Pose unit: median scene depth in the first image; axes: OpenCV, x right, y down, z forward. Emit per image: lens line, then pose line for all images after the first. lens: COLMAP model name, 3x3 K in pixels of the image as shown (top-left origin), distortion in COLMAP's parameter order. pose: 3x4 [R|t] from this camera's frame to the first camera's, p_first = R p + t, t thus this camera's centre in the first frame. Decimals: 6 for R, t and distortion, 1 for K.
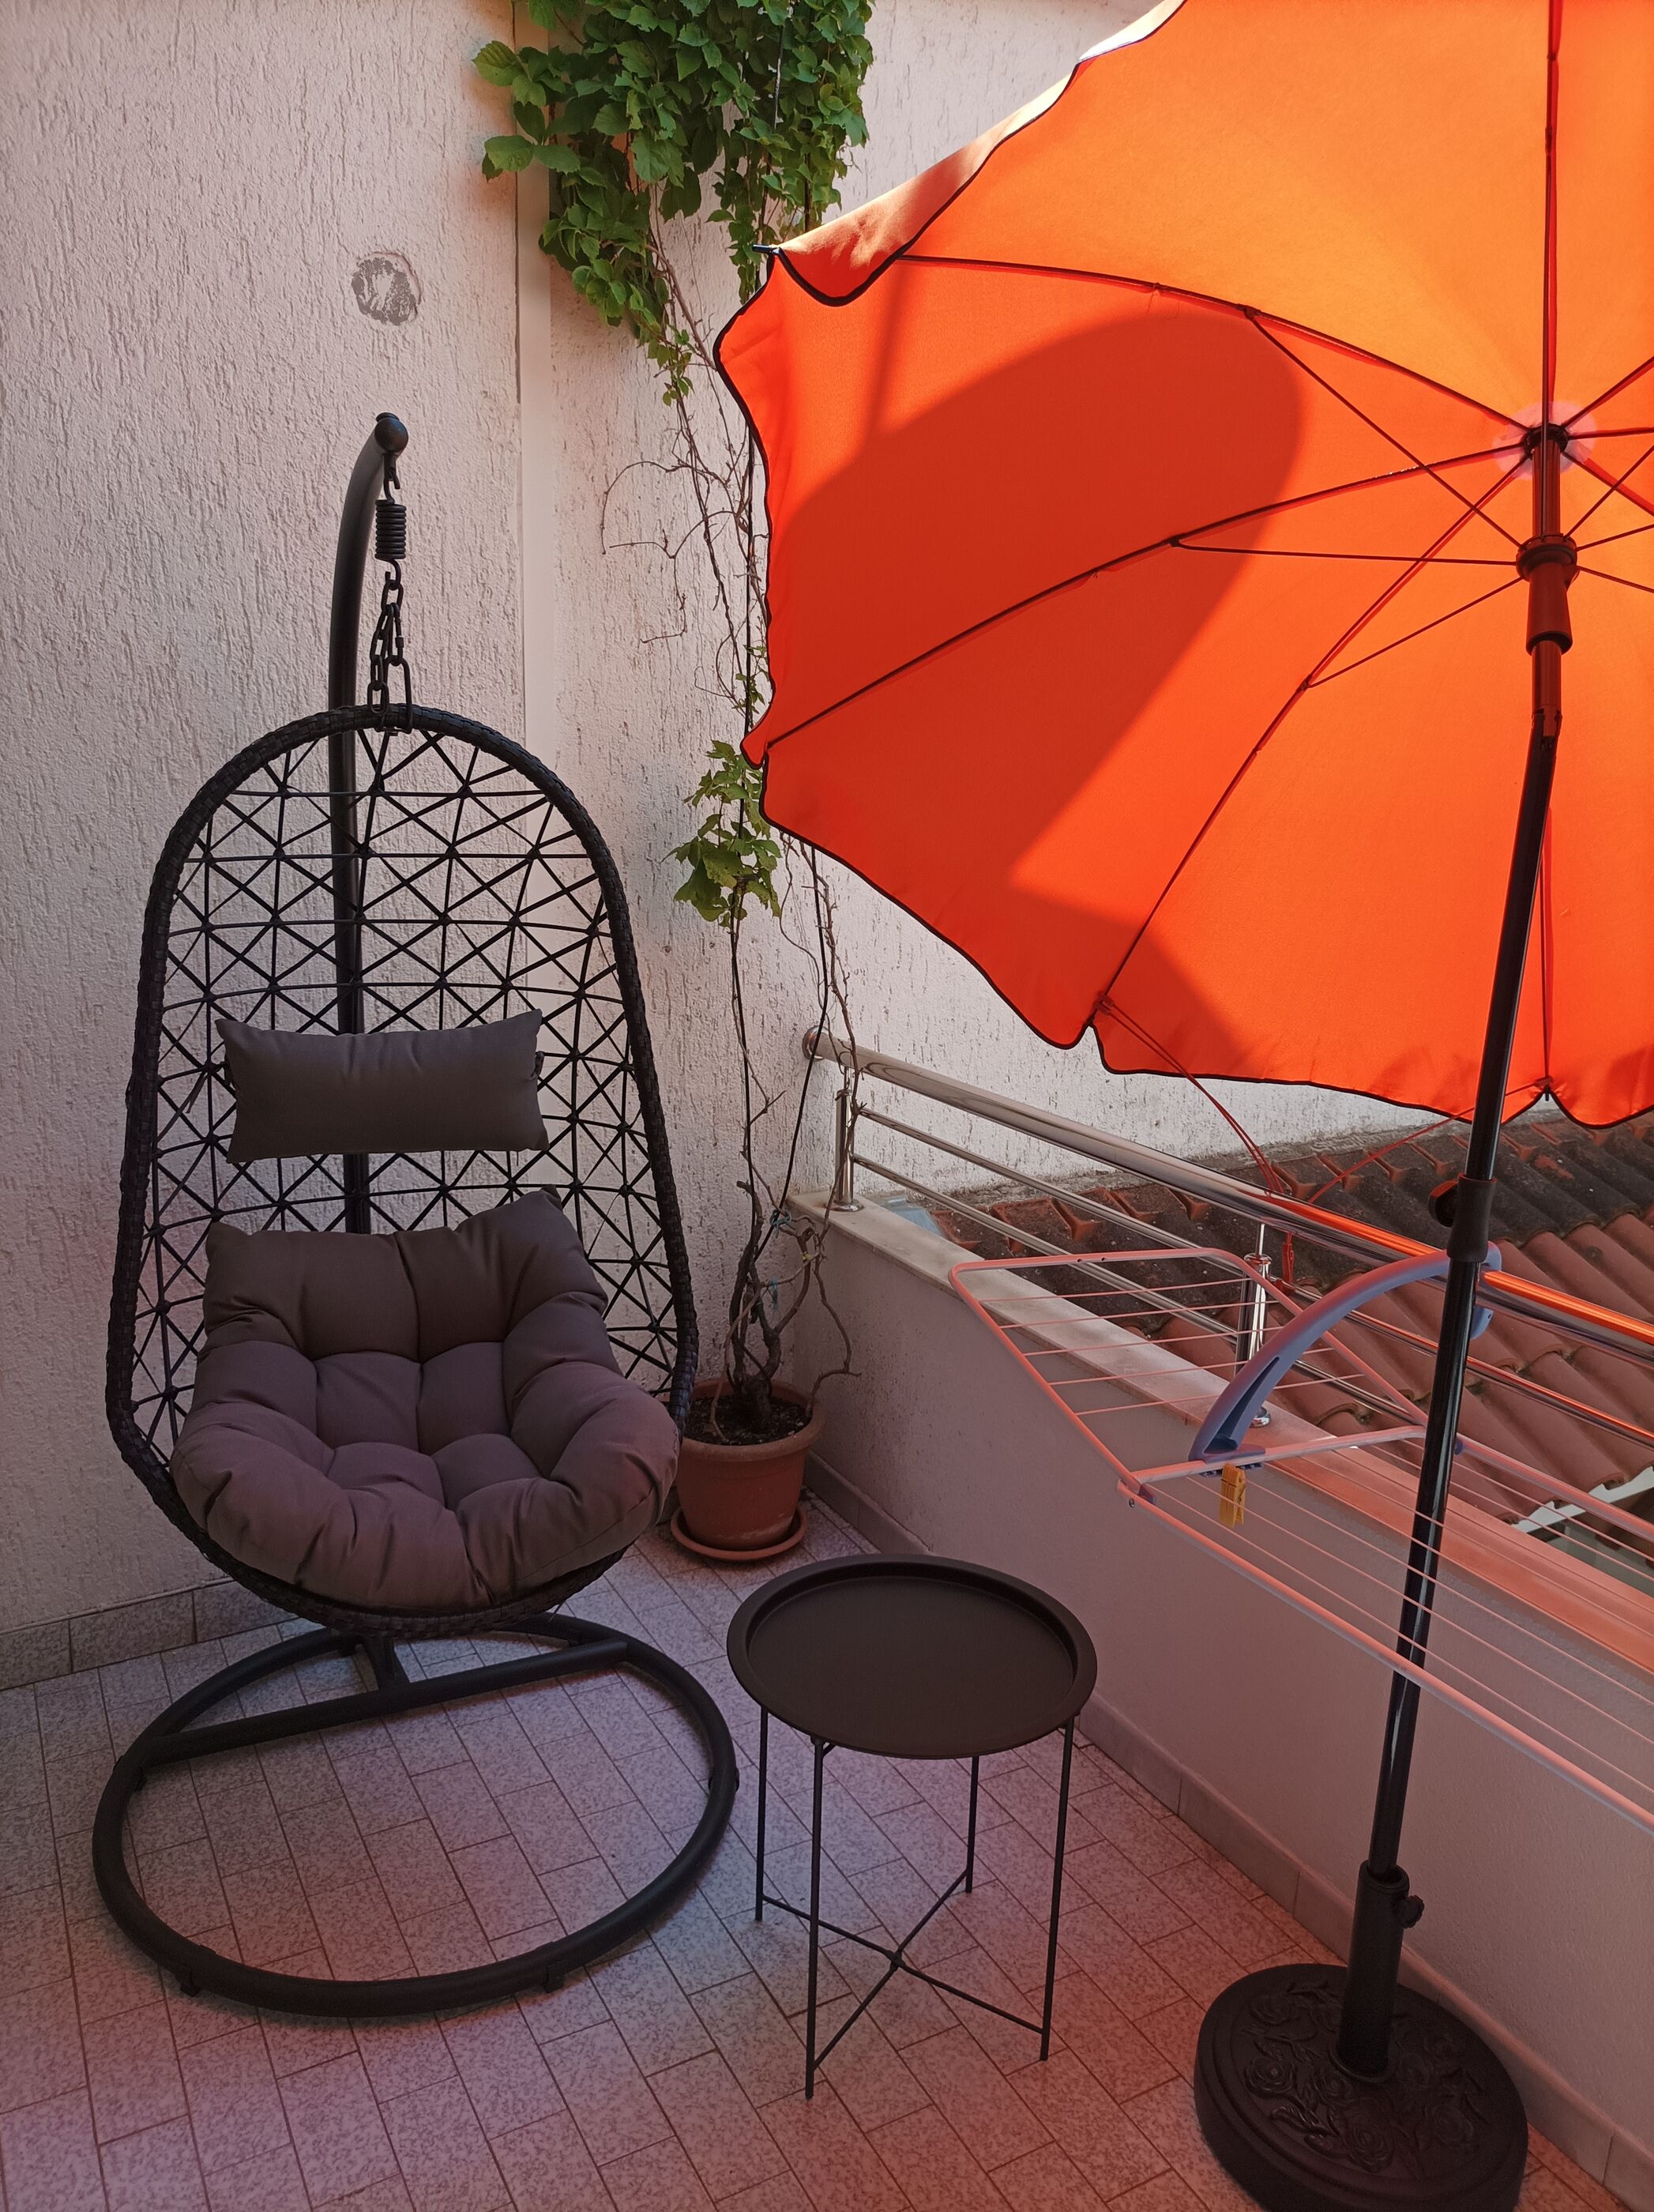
lens RADIAL K [[1657.8, 0, 827.0], [0, 1657.8, 1112.8], [0, 0, 1]] dist [0.030764, -0.021405]
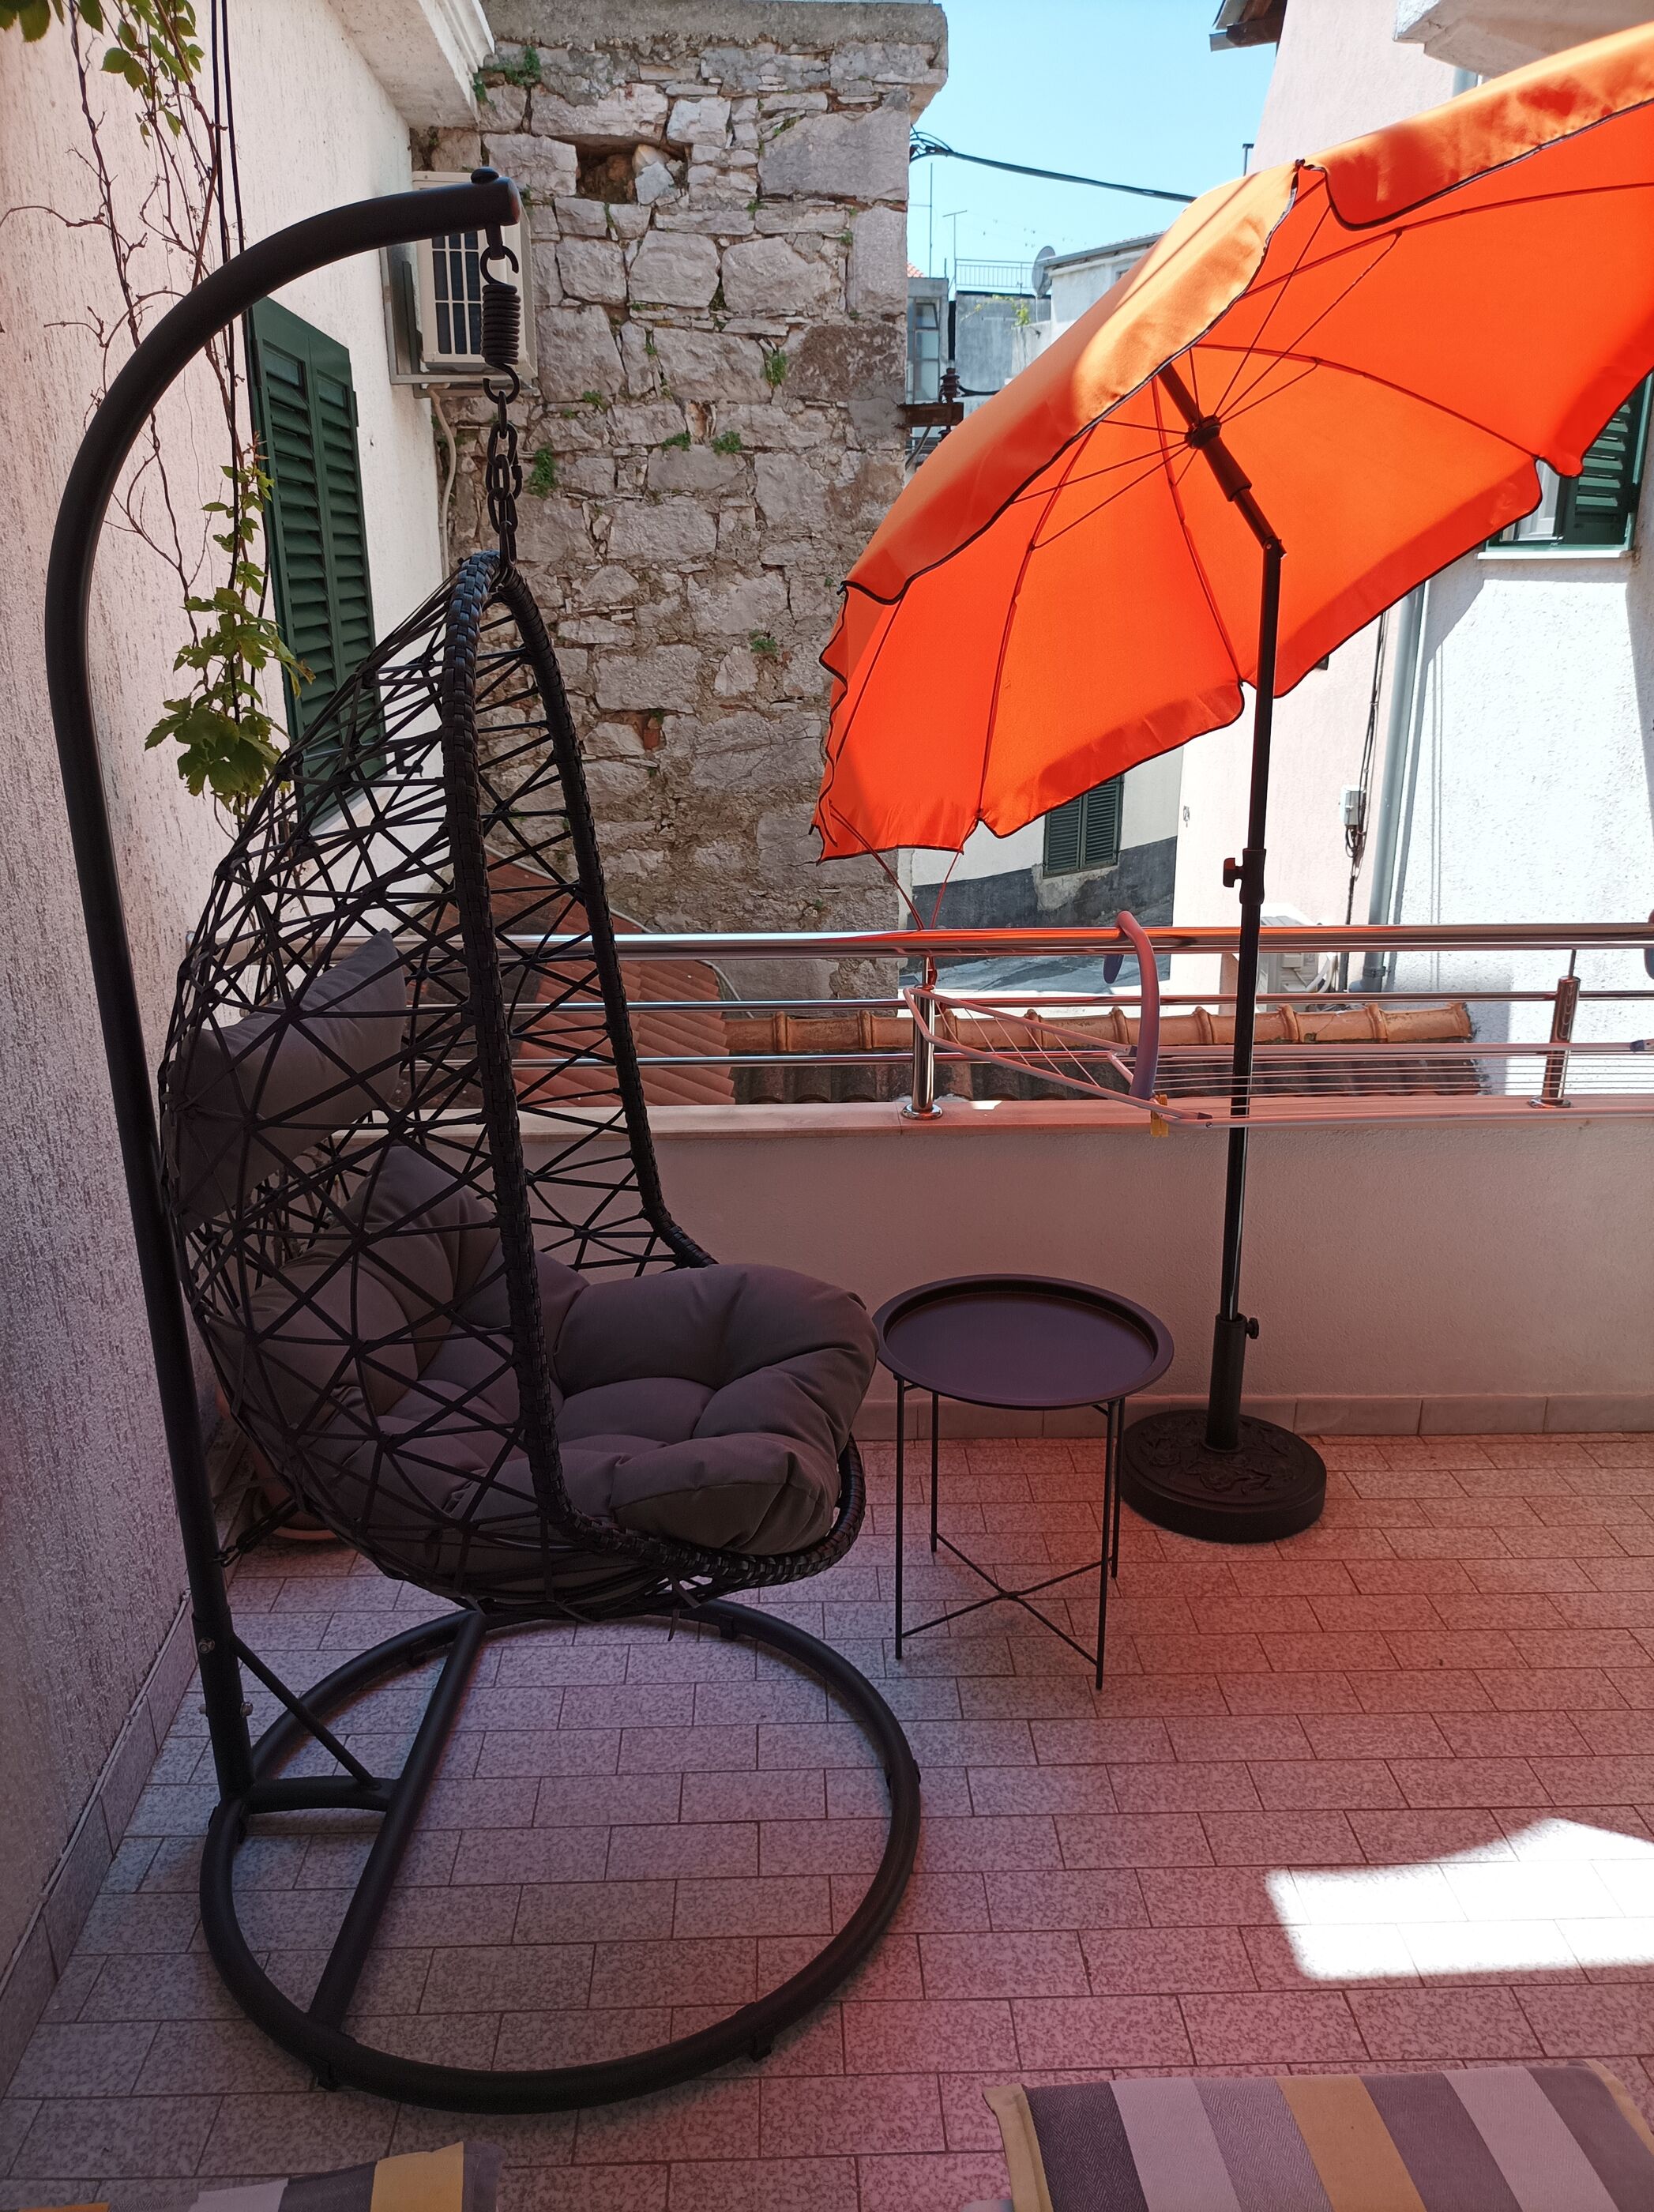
lens RADIAL K [[1657.8, 0, 822.7], [0, 1657.8, 1112.6], [0, 0, 1]] dist [0.030764, -0.021405]
pose [[0.449856, -0.306486, 0.838866, -0.803718], [0.219619, 0.948394, 0.228728, -0.117660], [-0.865677, 0.081336, 0.493951, 0.417605]]
